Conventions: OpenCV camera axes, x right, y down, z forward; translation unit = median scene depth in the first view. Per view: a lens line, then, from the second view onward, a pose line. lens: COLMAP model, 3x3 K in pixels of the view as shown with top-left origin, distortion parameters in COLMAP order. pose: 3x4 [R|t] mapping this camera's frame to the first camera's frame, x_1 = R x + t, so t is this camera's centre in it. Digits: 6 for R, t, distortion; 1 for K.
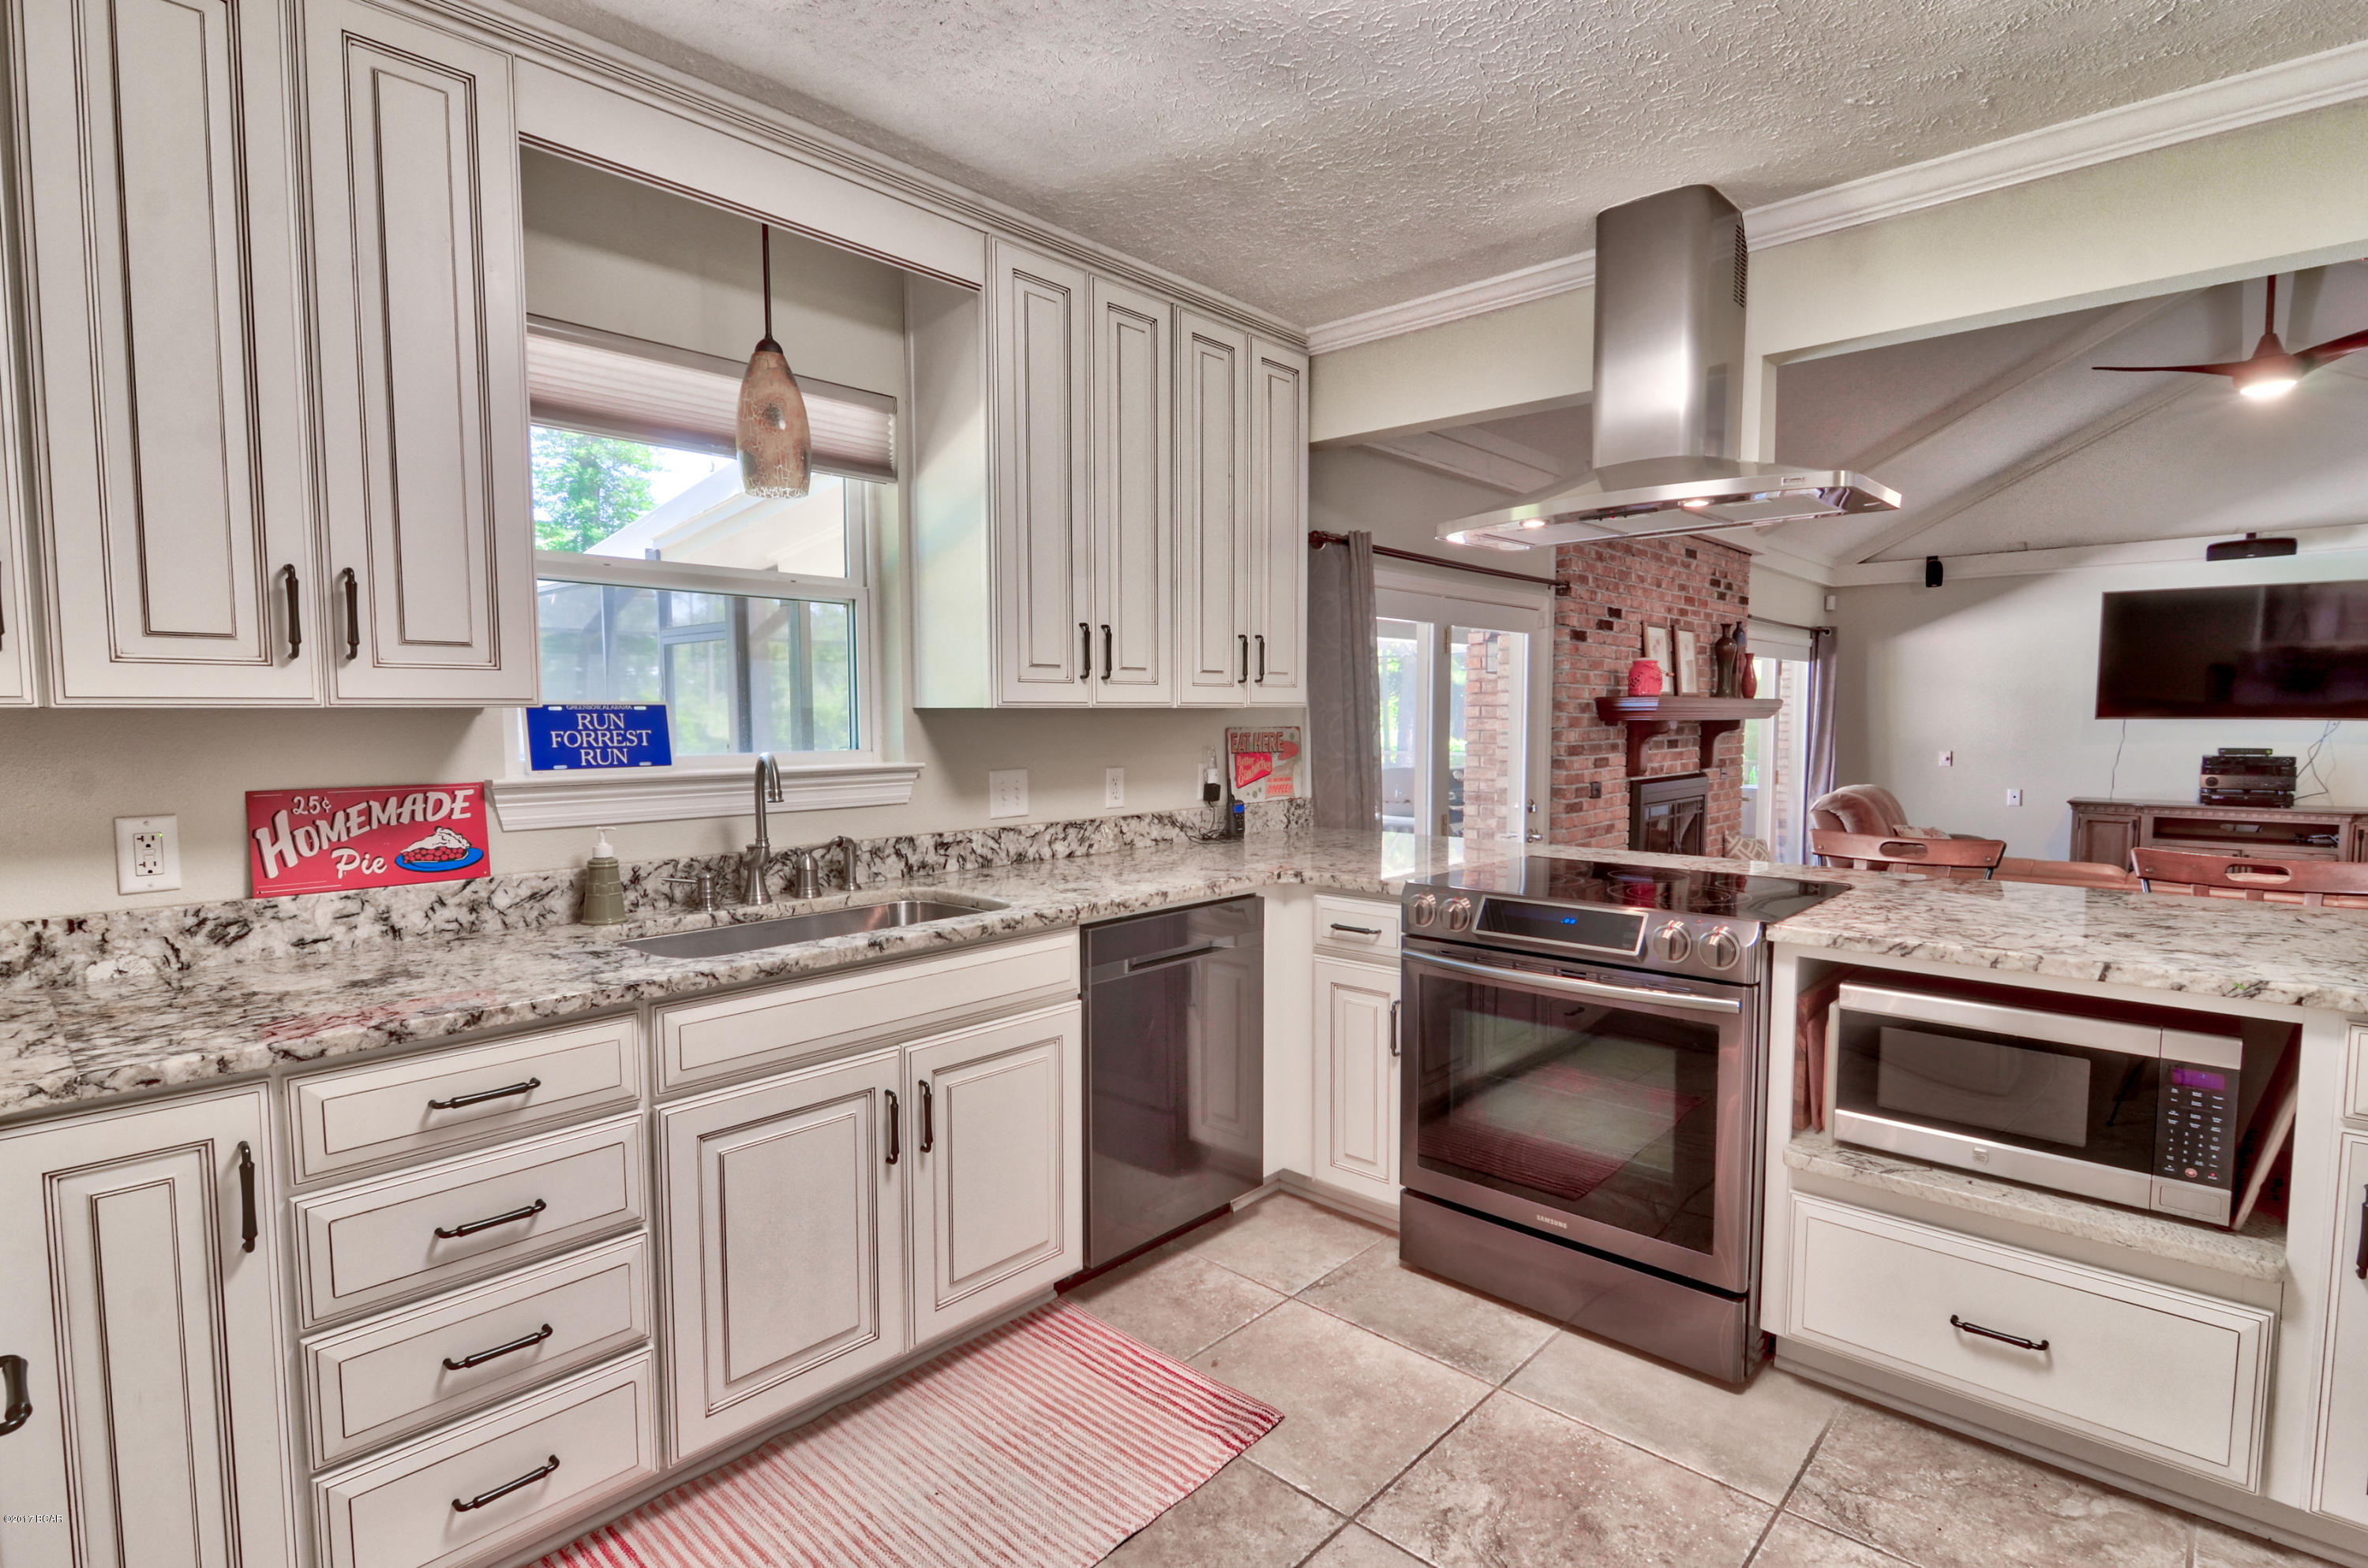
lens RADIAL K [[1145.5, 0, 1178.4], [0, 1145.5, 790.0], [0, 0, 1]] dist [0.008327, -0.009679]
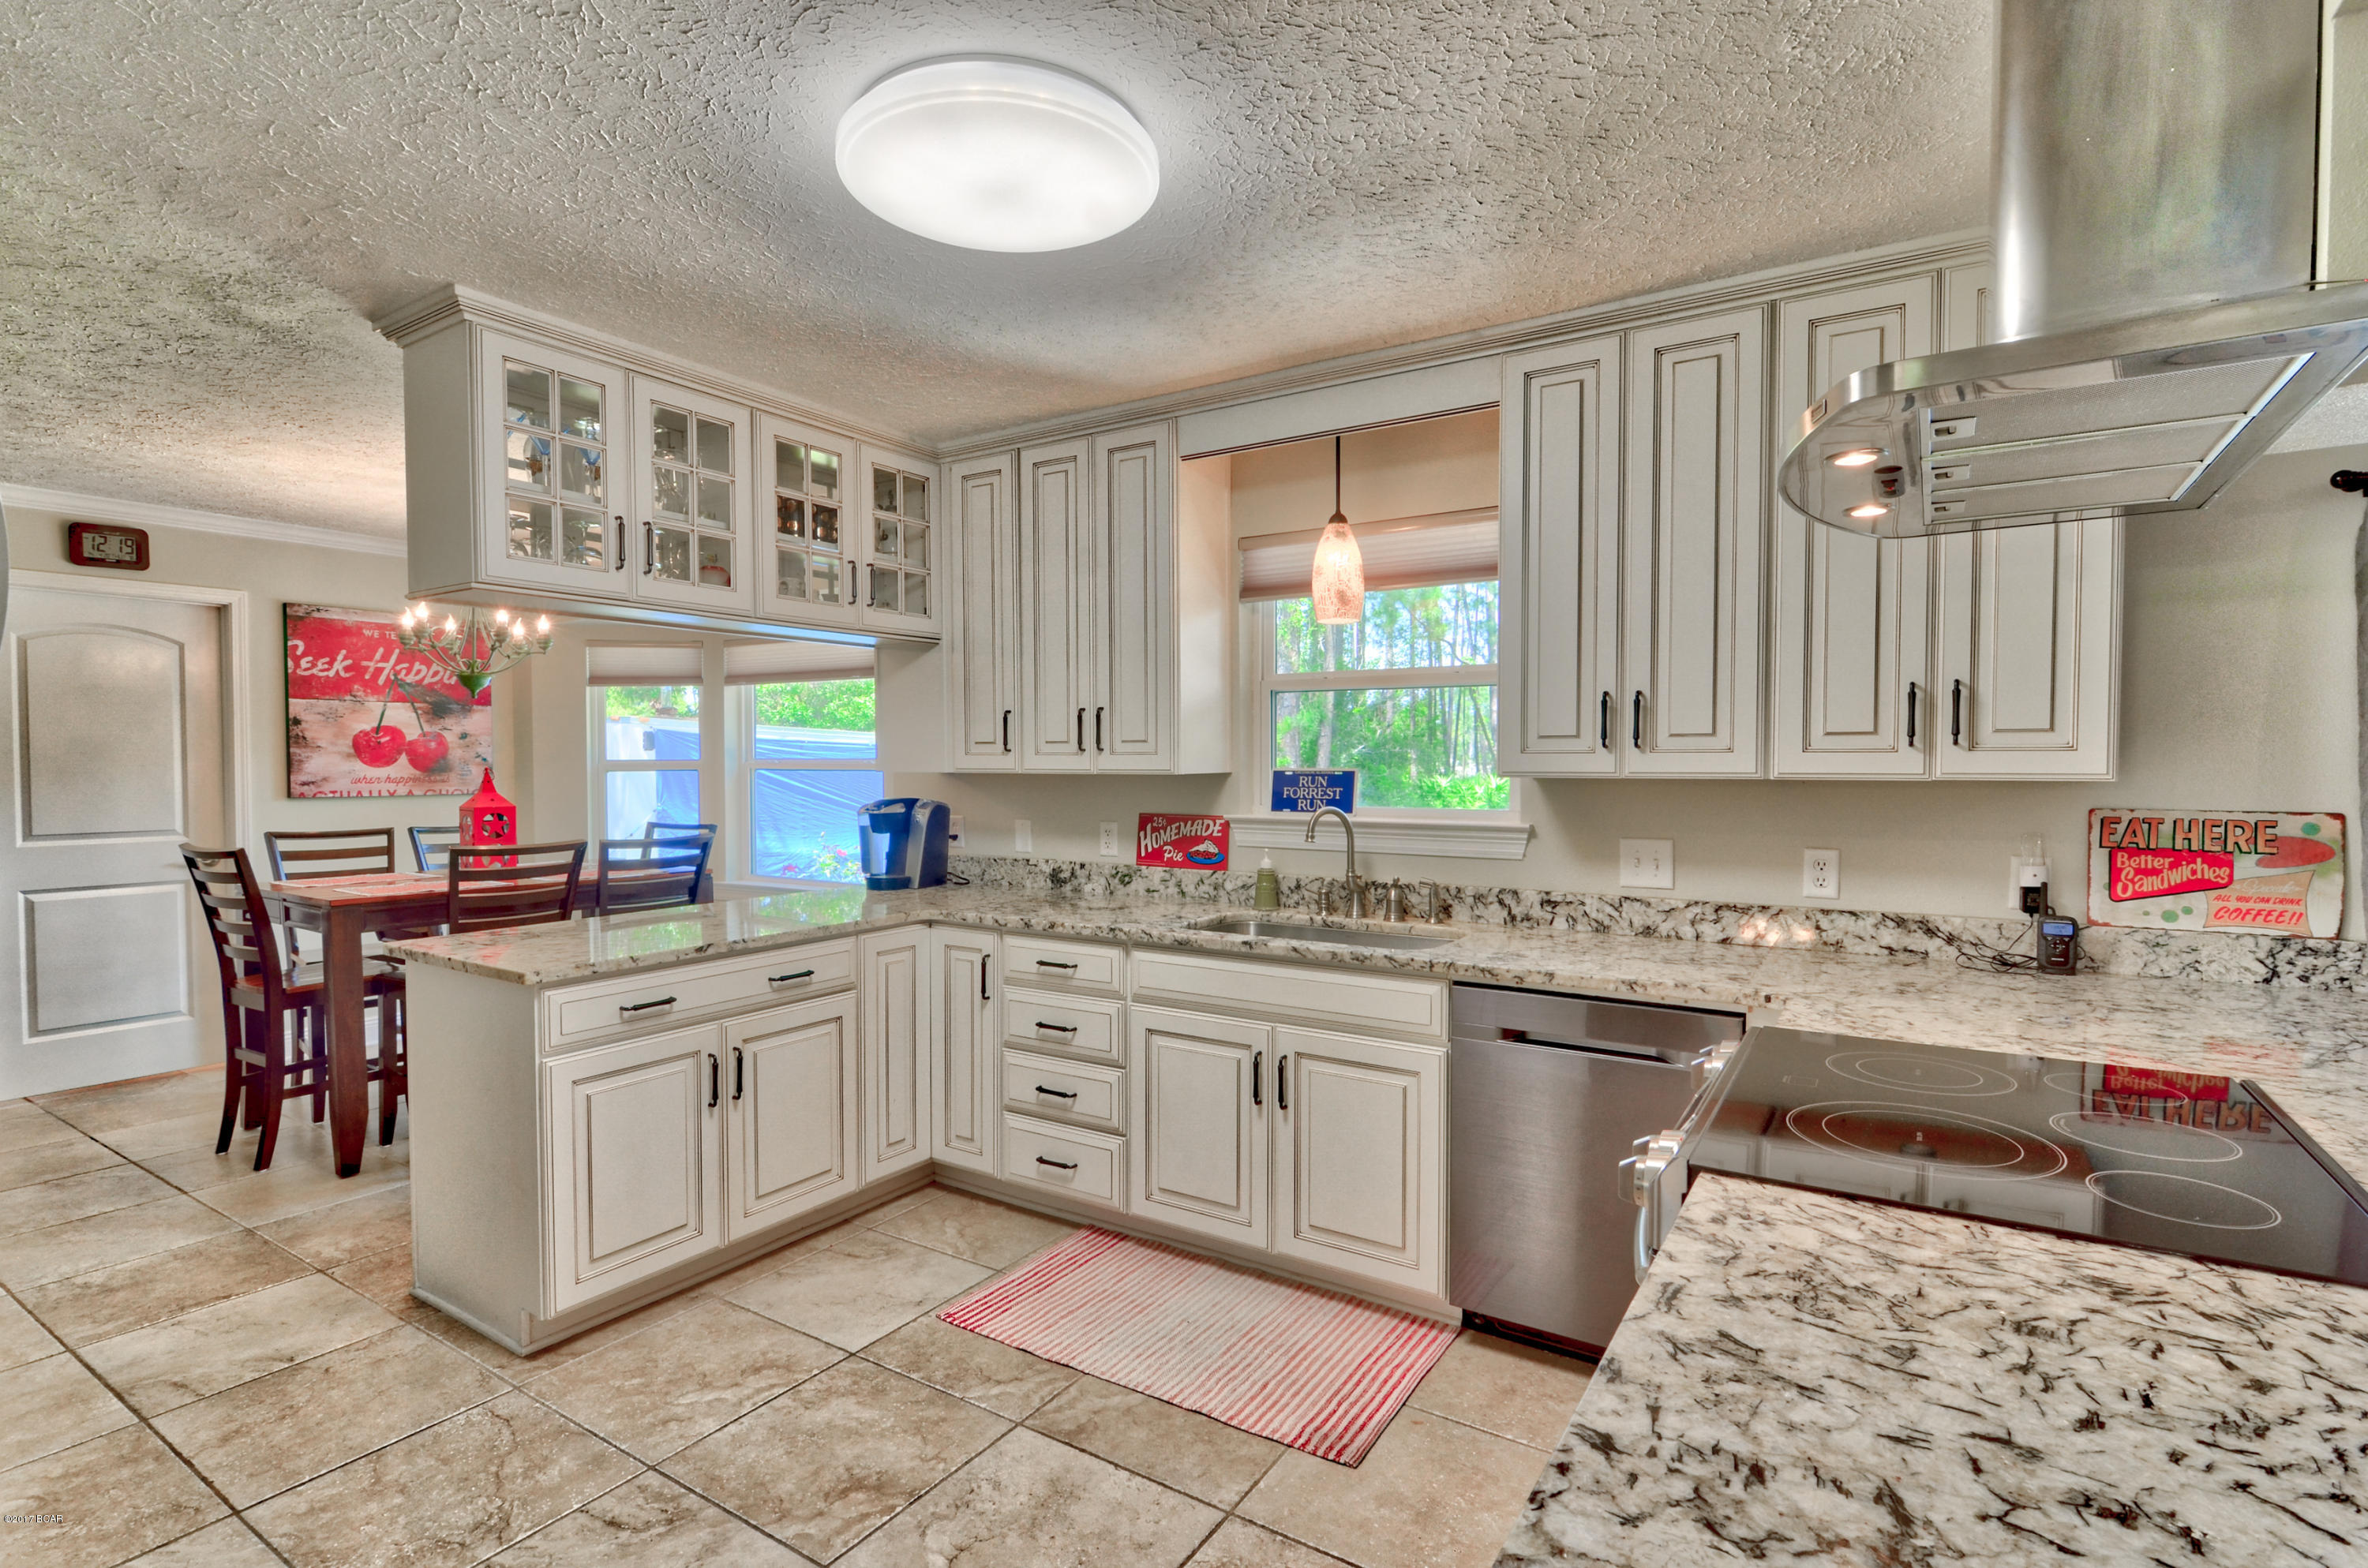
lens RADIAL K [[1145.5, 0, 1164.5], [0, 1145.5, 791.1], [0, 0, 1]] dist [0.008327, -0.009679]
pose [[0.166895, 0.033952, -0.985390, 0.925970], [-0.065875, 0.997558, 0.023214, -0.067379], [0.983772, 0.061038, 0.168724, 0.535844]]
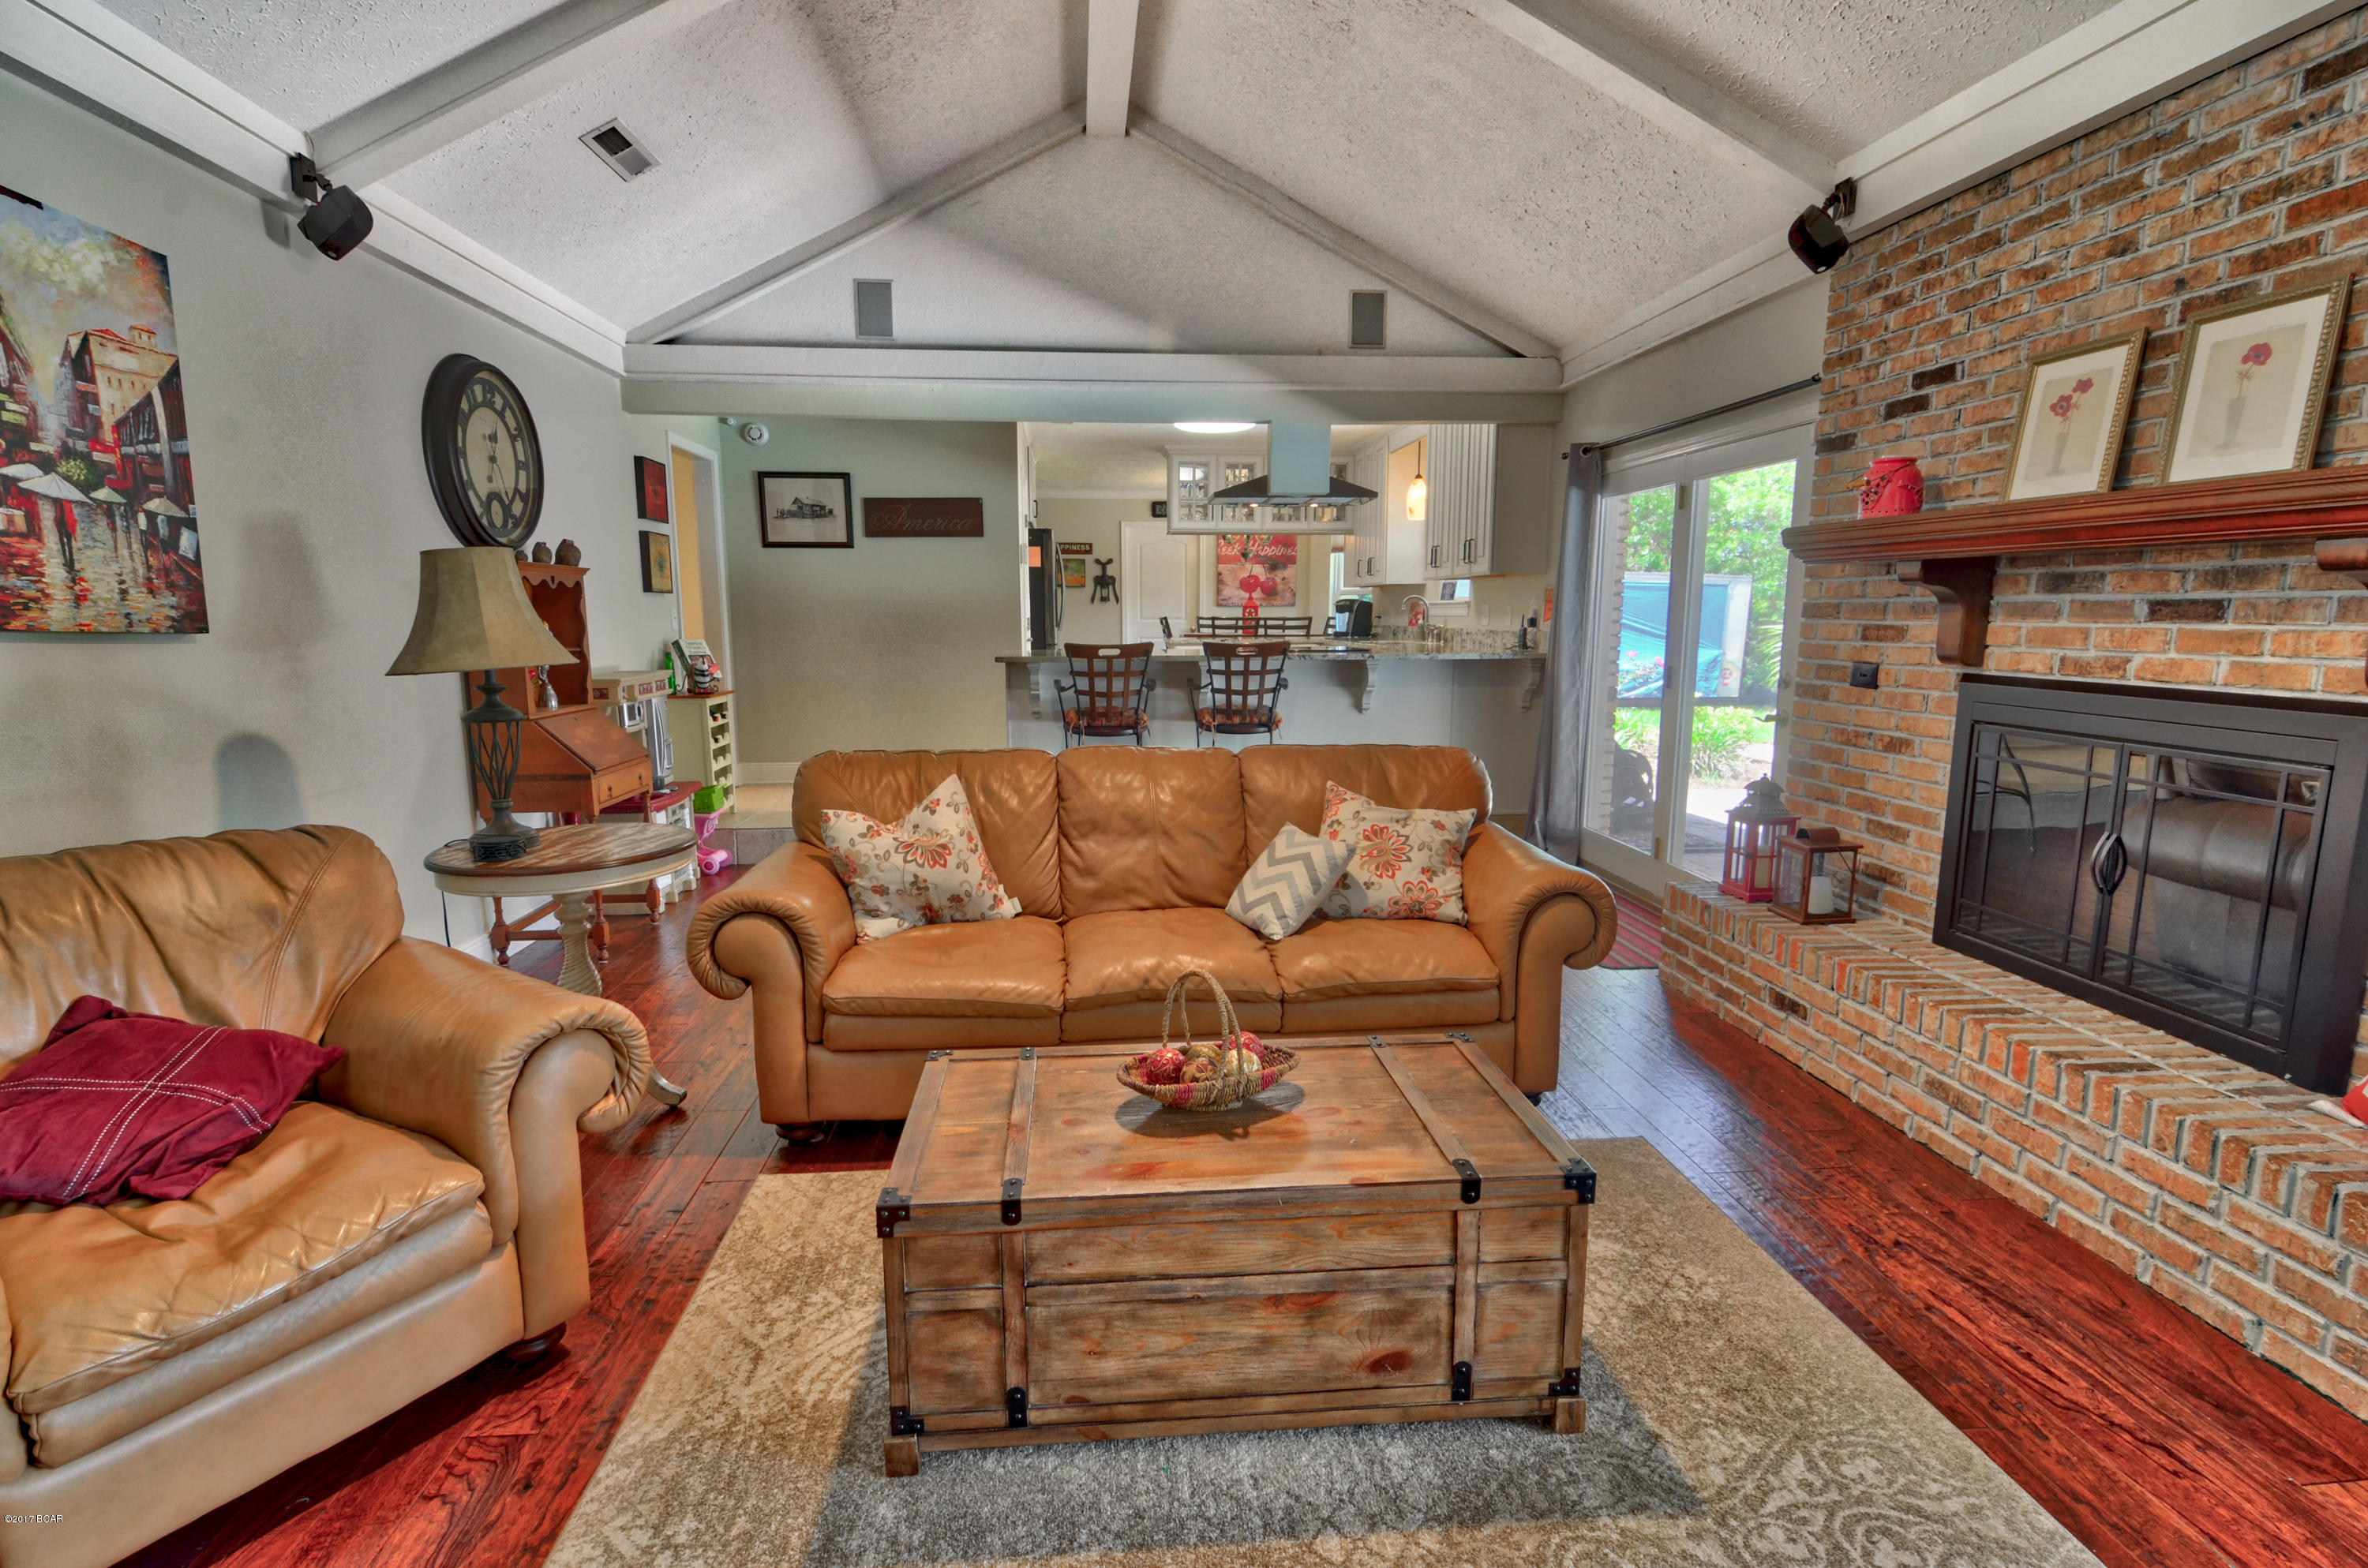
lens RADIAL K [[1145.5, 0, 1163.9], [0, 1145.5, 799.7], [0, 0, 1]] dist [0.008327, -0.009679]
pose [[-0.673628, 0.127376, -0.728011, 2.609302], [-0.041990, 0.976849, 0.209768, -0.116400], [0.737877, 0.171875, -0.652685, 2.642148]]
